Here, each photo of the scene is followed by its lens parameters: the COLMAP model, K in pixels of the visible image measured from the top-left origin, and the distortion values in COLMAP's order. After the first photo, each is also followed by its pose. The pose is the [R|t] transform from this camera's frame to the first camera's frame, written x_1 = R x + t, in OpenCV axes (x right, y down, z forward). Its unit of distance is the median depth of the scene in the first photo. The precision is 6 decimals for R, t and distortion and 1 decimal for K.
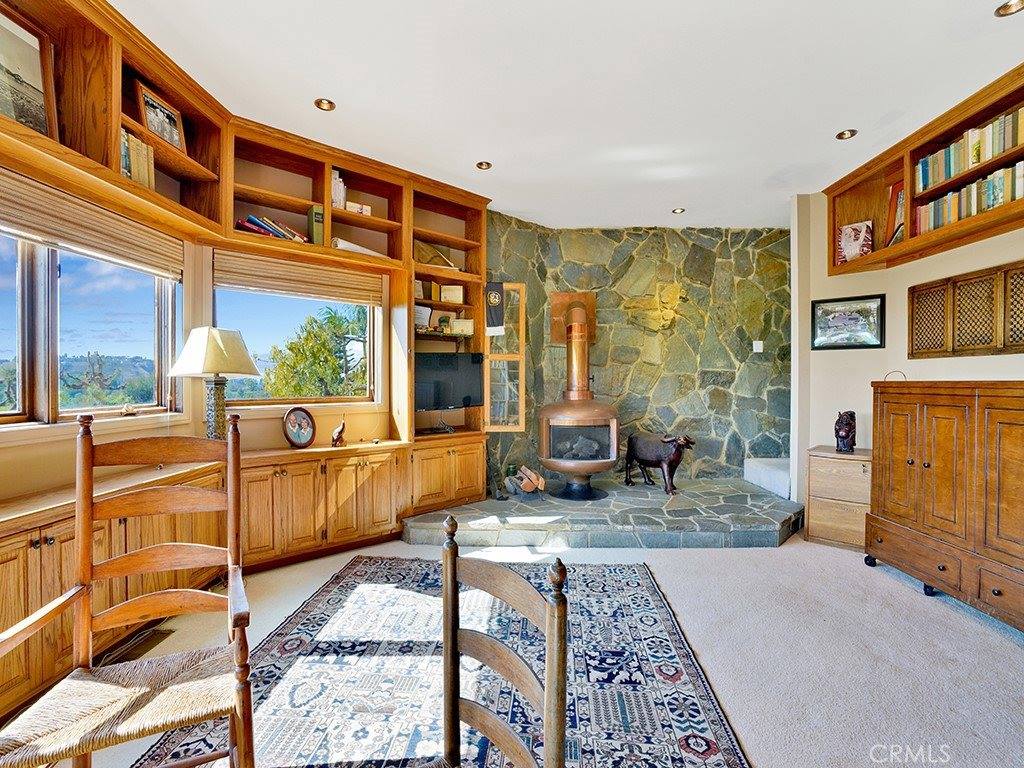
lens RADIAL K [[498.8, 0, 502.6], [0, 498.8, 383.9], [0, 0, 1]] dist [-0.040882, 0.021175]
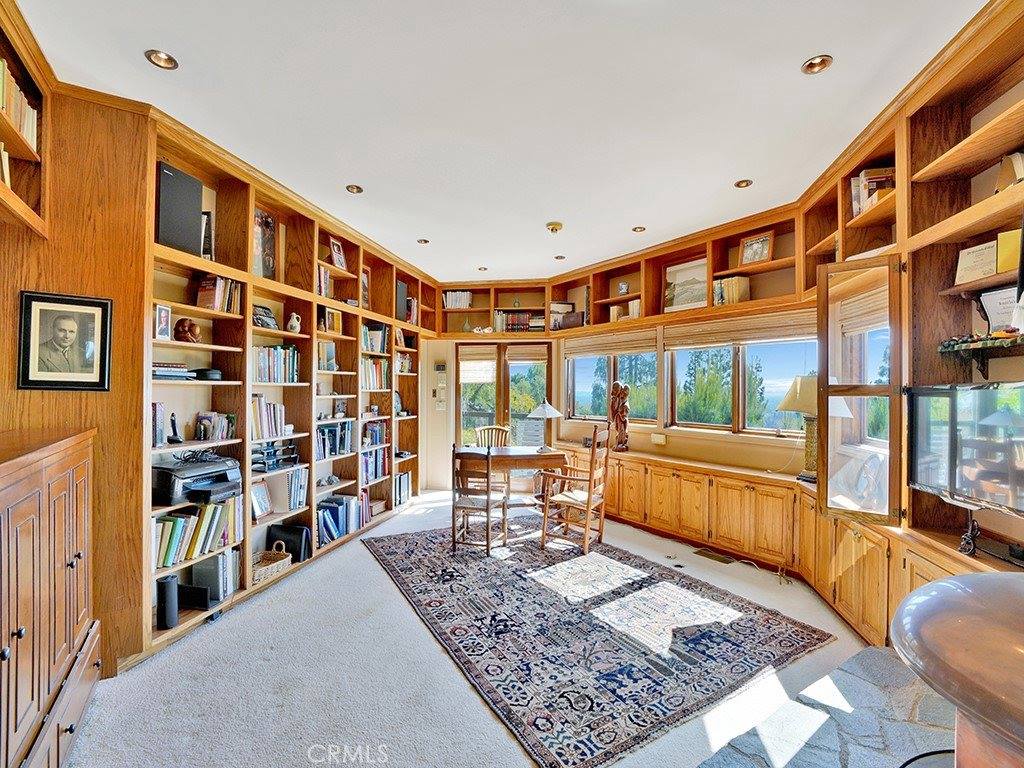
lens RADIAL K [[498.8, 0, 508.5], [0, 498.8, 384.7], [0, 0, 1]] dist [-0.040882, 0.021175]
pose [[-0.832495, -0.011397, -0.553915, 0.913712], [-0.011826, 0.999926, -0.002800, -0.096156], [0.553906, 0.004220, -0.832568, 2.034683]]
